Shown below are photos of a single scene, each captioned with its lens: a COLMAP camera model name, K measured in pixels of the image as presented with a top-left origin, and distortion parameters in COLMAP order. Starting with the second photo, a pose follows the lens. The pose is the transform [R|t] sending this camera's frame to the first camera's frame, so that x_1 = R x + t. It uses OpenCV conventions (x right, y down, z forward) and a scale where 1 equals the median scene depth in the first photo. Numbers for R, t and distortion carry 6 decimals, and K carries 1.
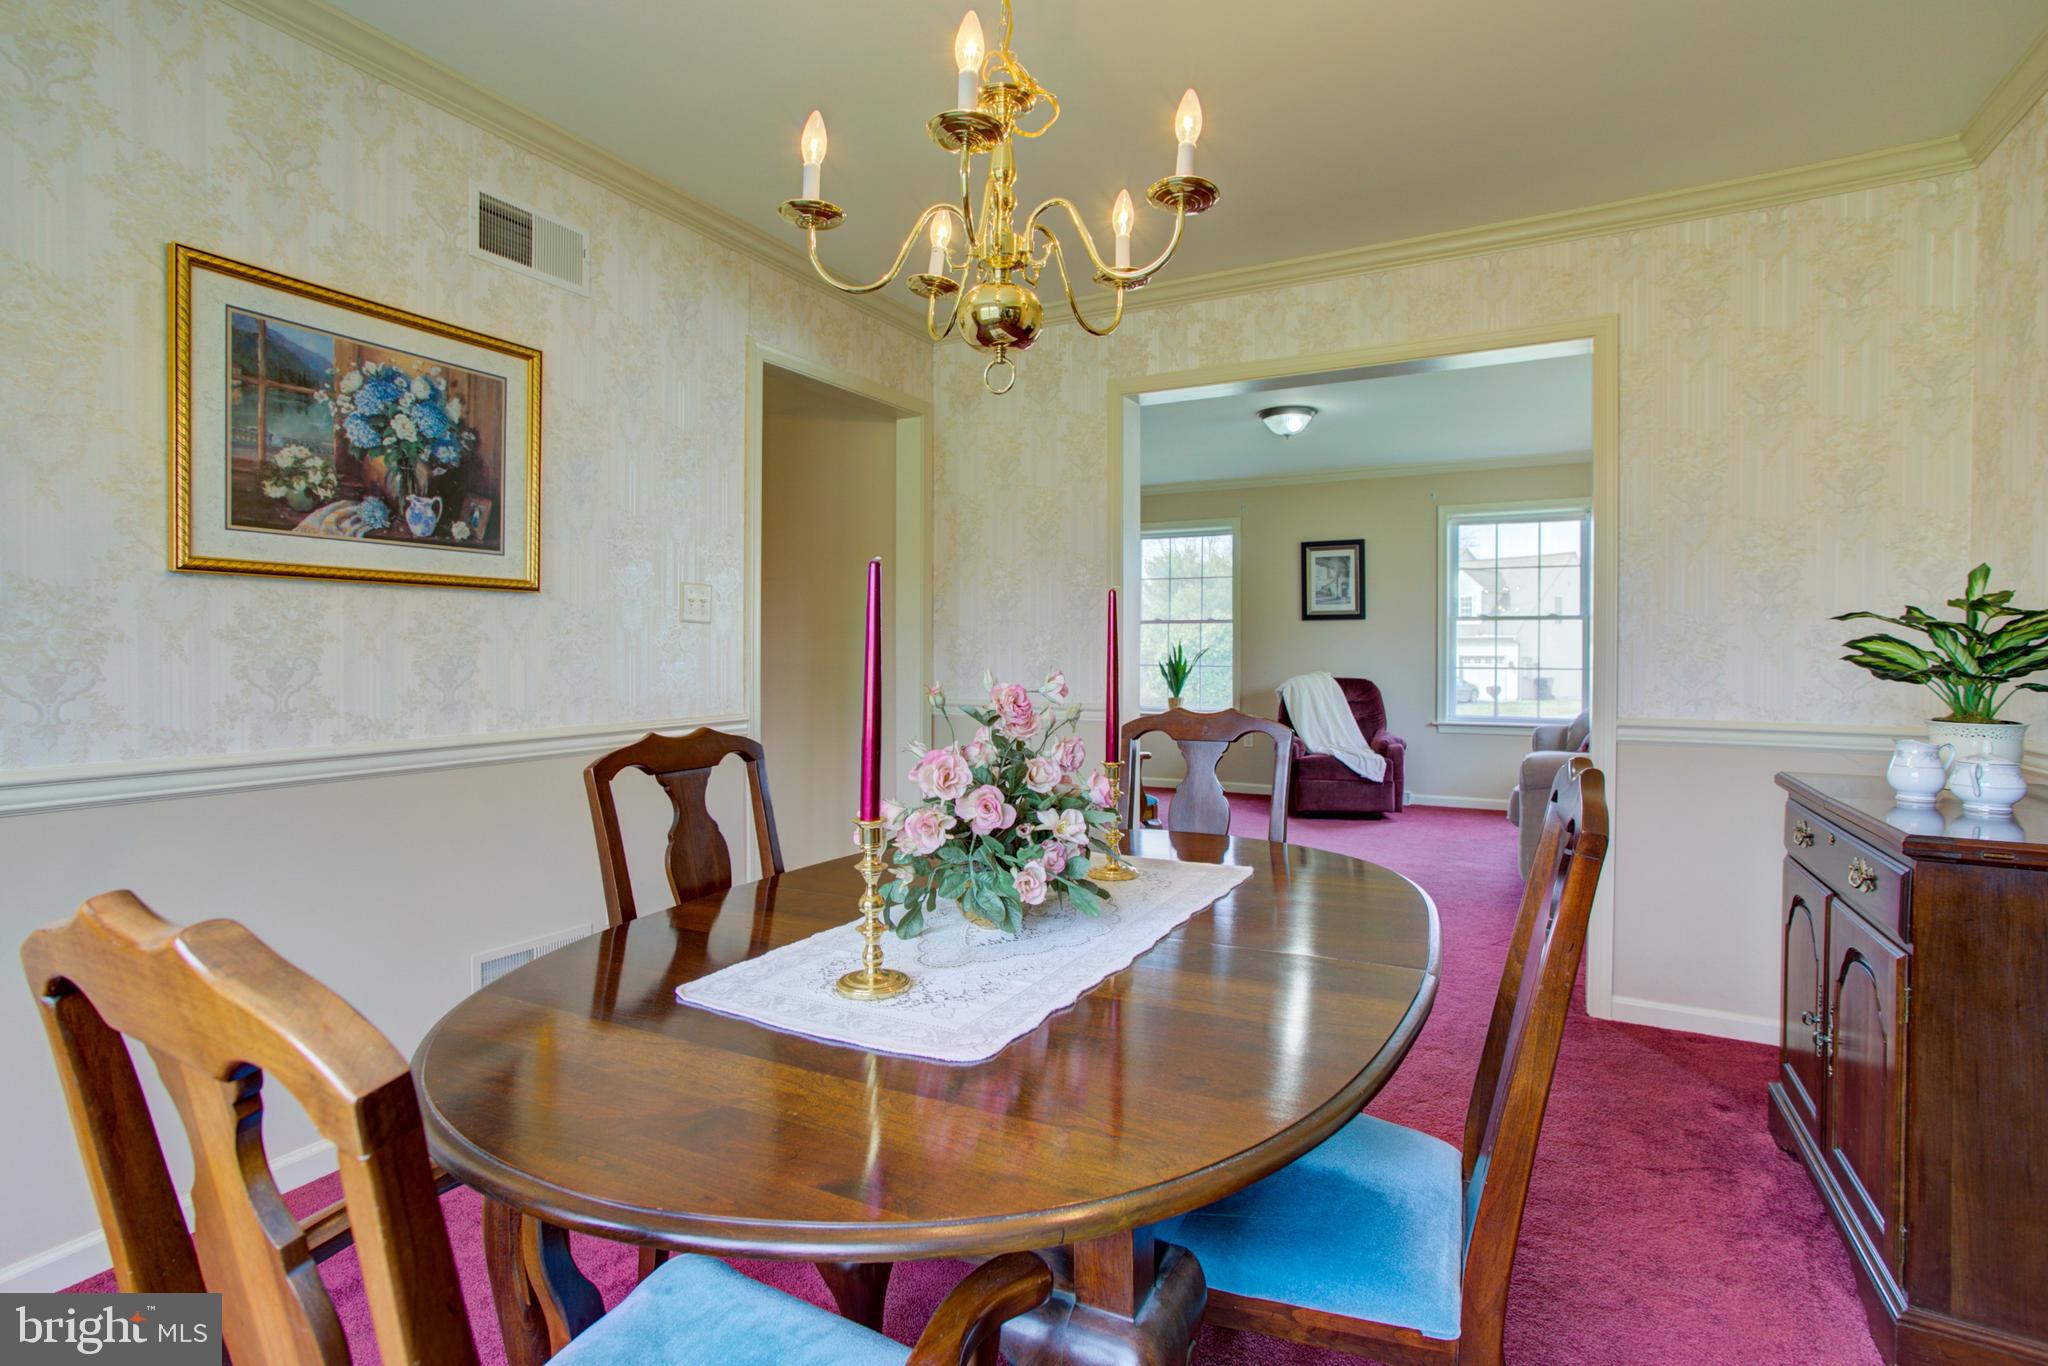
lens RADIAL K [[994.5, 0, 996.2], [0, 994.5, 671.8], [0, 0, 1]] dist [-0.038554, 0.028372]
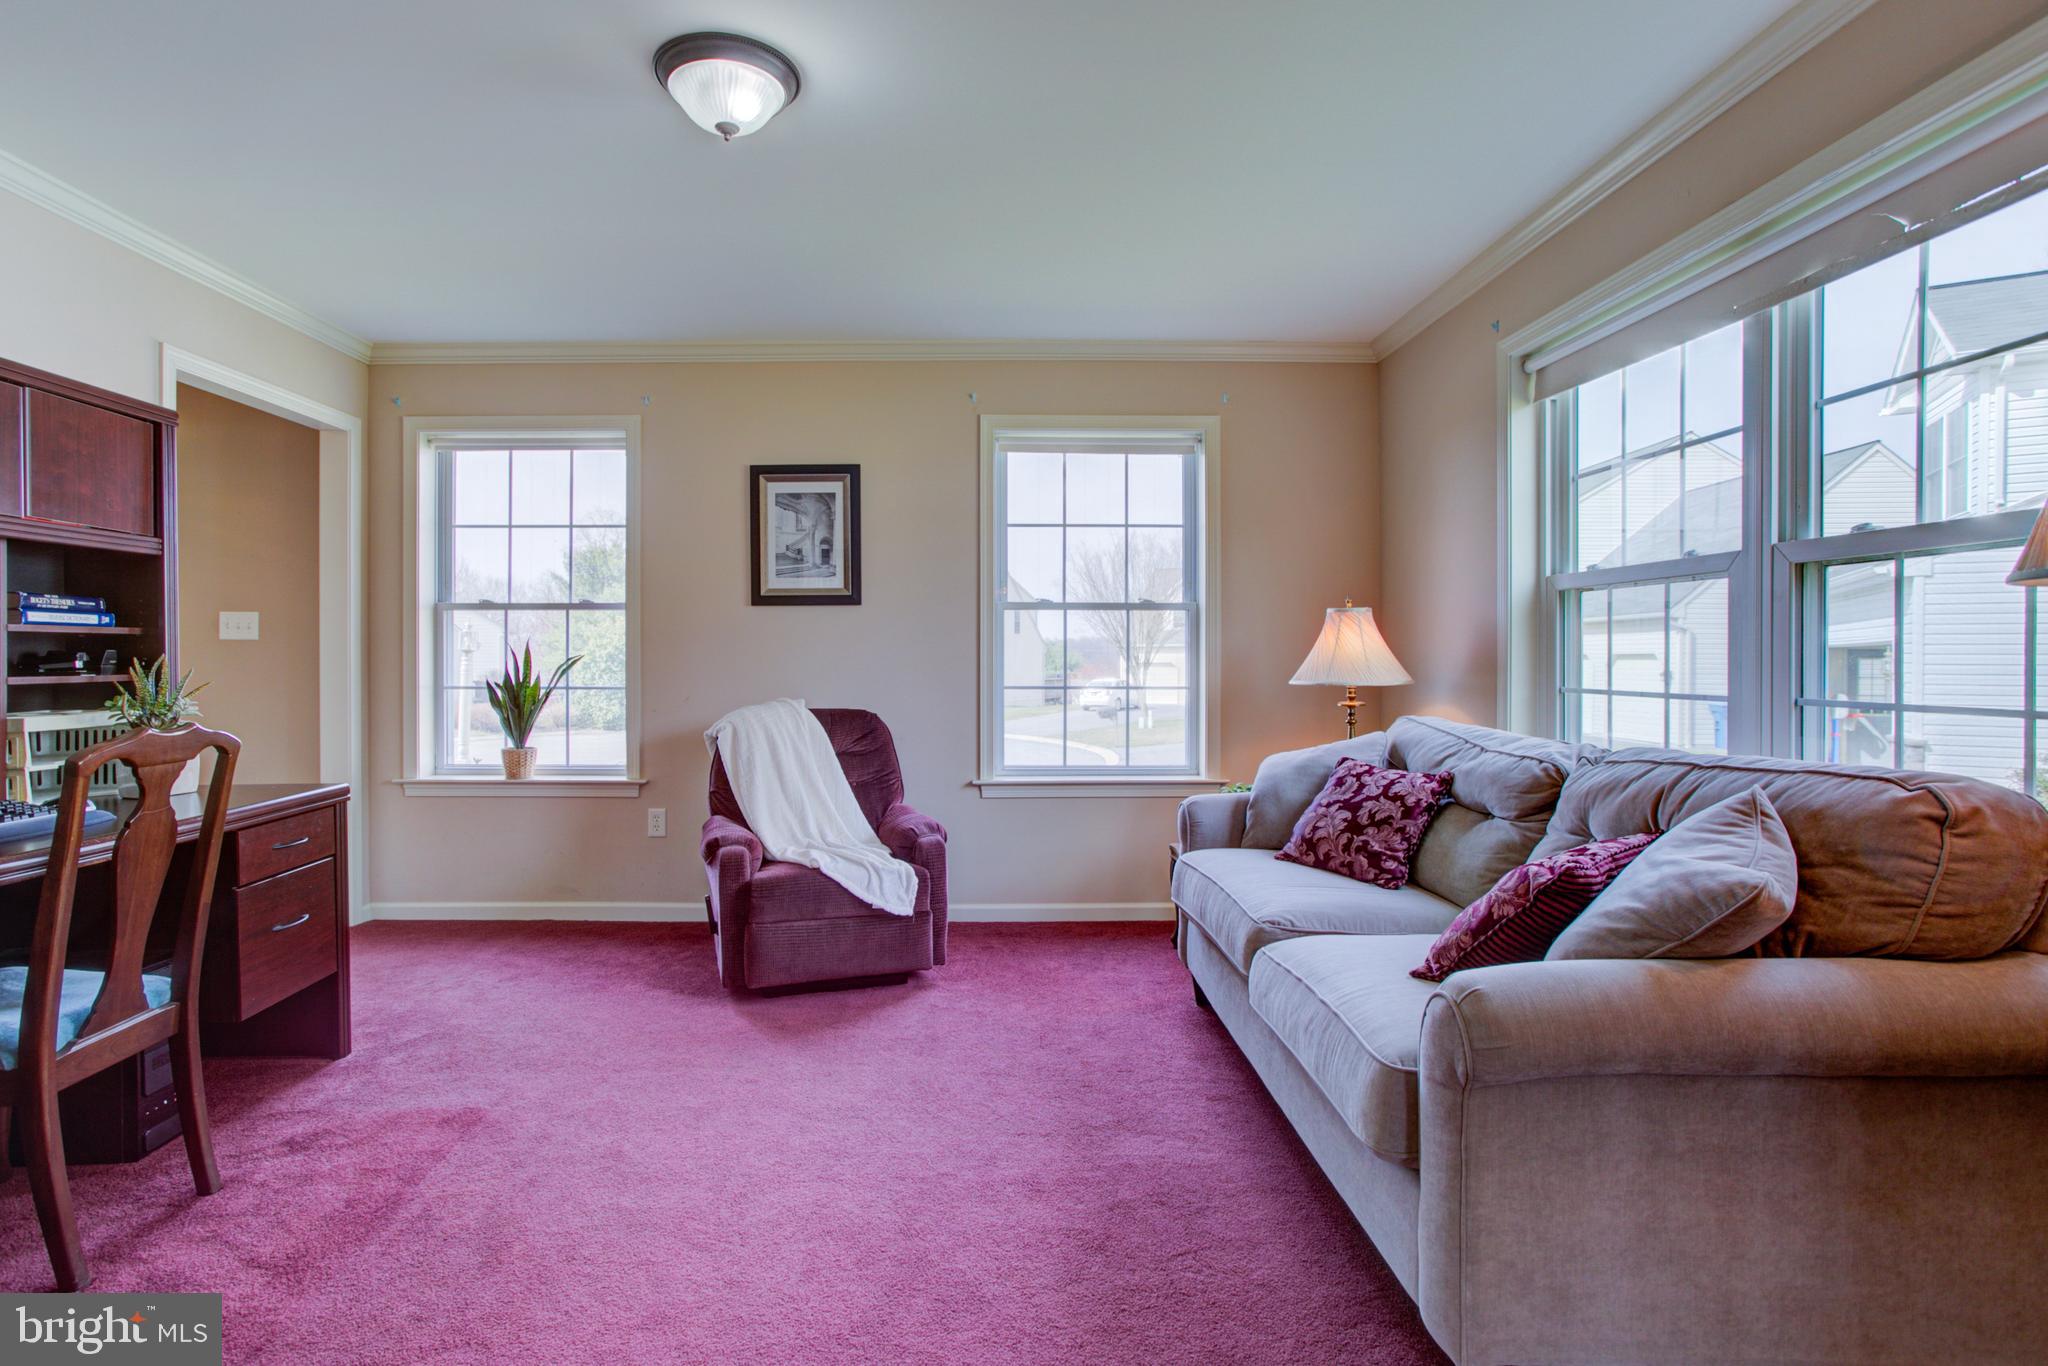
lens RADIAL K [[994.5, 0, 996.2], [0, 994.5, 671.8], [0, 0, 1]] dist [-0.038554, 0.028372]
pose [[0.853111, -0.005239, 0.521704, 0.142510], [0.008798, 0.999952, -0.004345, -0.011327], [-0.521656, 0.008297, 0.853116, 0.479506]]
